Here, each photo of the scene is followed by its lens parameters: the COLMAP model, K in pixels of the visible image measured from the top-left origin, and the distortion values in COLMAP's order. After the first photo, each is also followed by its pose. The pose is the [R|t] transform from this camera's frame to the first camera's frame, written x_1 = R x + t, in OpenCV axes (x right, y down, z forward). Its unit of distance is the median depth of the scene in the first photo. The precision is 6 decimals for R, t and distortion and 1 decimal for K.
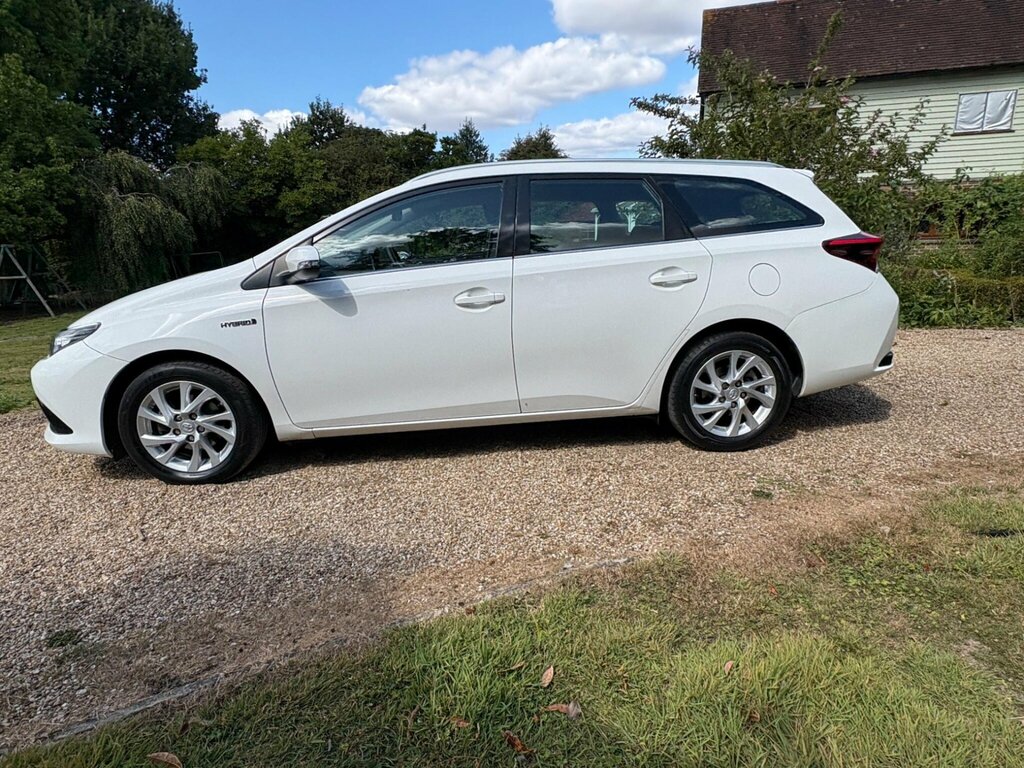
lens RADIAL K [[582.1, 0, 517.0], [0, 582.1, 388.8], [0, 0, 1]] dist [0.001520, -0.001074]
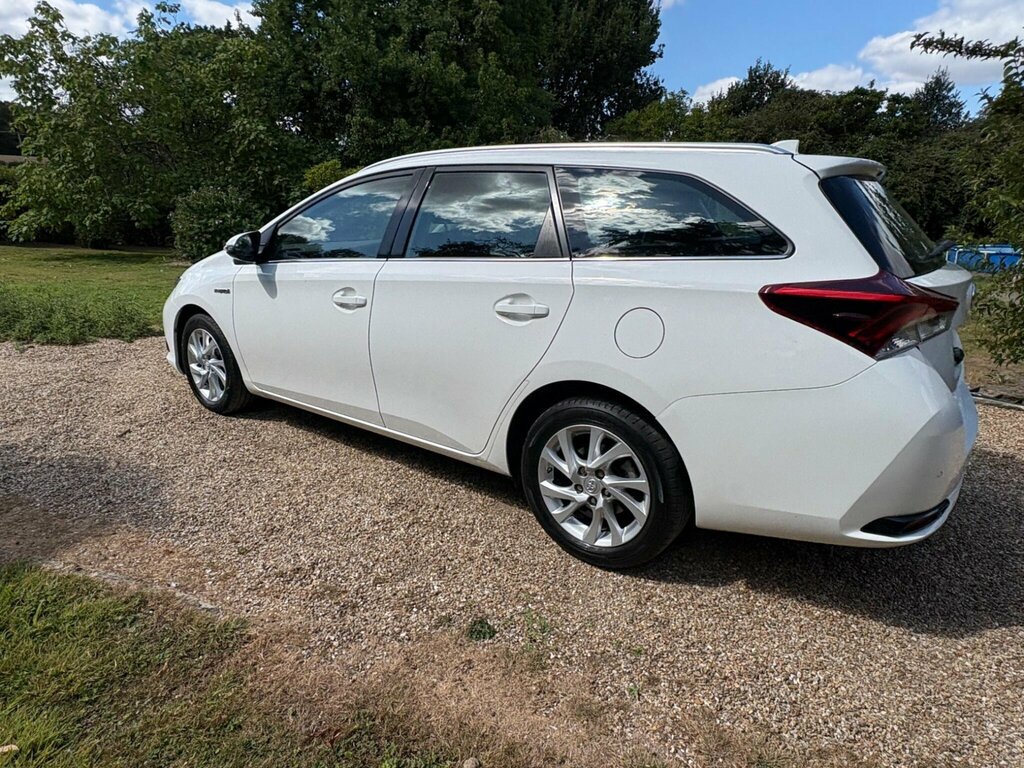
lens RADIAL K [[582.2, 0, 518.9], [0, 582.2, 388.0], [0, 0, 1]] dist [0.000870, 0.000111]
pose [[0.754706, 0.237000, -0.611759, 0.703470], [-0.207933, 0.970806, 0.119578, -0.170217], [0.622240, 0.036958, 0.781954, 0.393596]]
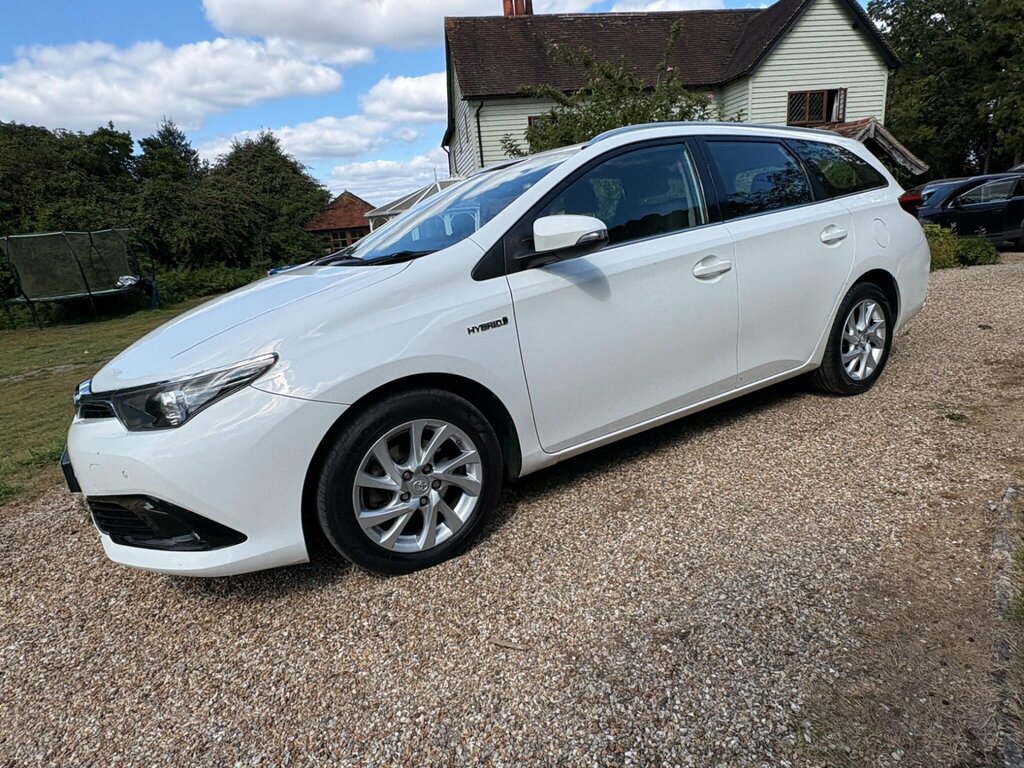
lens RADIAL K [[582.1, 0, 518.2], [0, 582.1, 391.9], [0, 0, 1]] dist [0.001520, -0.001074]
pose [[0.884254, -0.169970, 0.434977, -0.693238], [0.174633, 0.984189, 0.029570, -0.041293], [-0.433126, 0.049814, 0.899956, 0.299010]]
